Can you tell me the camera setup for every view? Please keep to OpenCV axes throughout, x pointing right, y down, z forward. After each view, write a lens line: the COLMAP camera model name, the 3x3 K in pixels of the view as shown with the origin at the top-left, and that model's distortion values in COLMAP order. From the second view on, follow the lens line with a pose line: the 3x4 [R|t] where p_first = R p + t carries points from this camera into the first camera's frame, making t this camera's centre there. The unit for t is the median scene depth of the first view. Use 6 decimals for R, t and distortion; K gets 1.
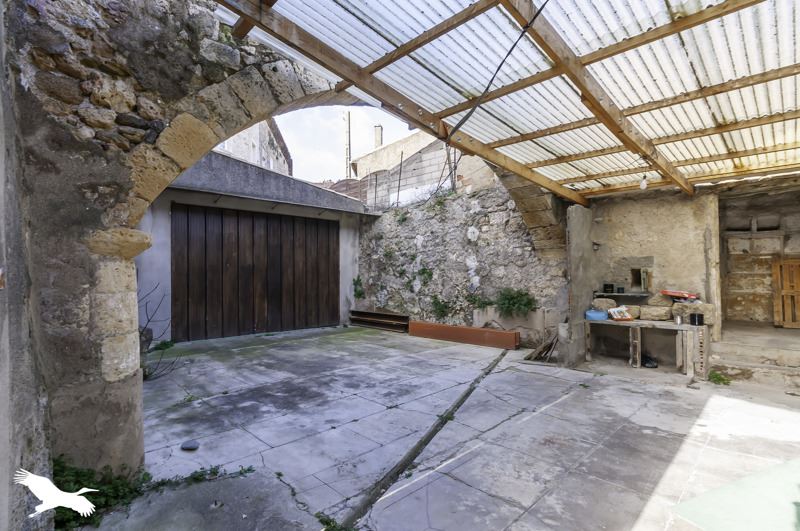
lens RADIAL K [[381.0, 0, 400.0], [0, 381.0, 265.5], [0, 0, 1]] dist [-0.000668, -0.000110]
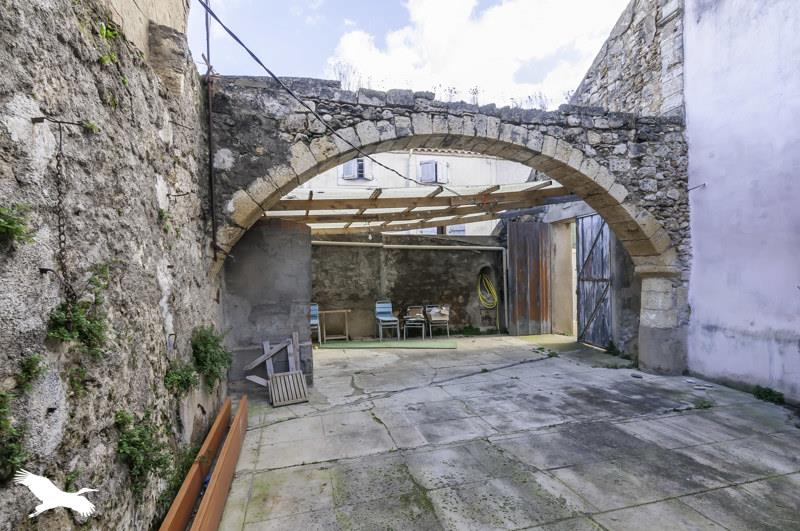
lens RADIAL K [[381.0, 0, 400.0], [0, 381.0, 265.5], [0, 0, 1]] dist [-0.000668, -0.000110]
pose [[-0.861288, 0.025191, 0.507493, -0.357521], [0.006185, 0.999216, -0.039104, -0.006854], [-0.508080, -0.030541, -0.860768, 2.274452]]
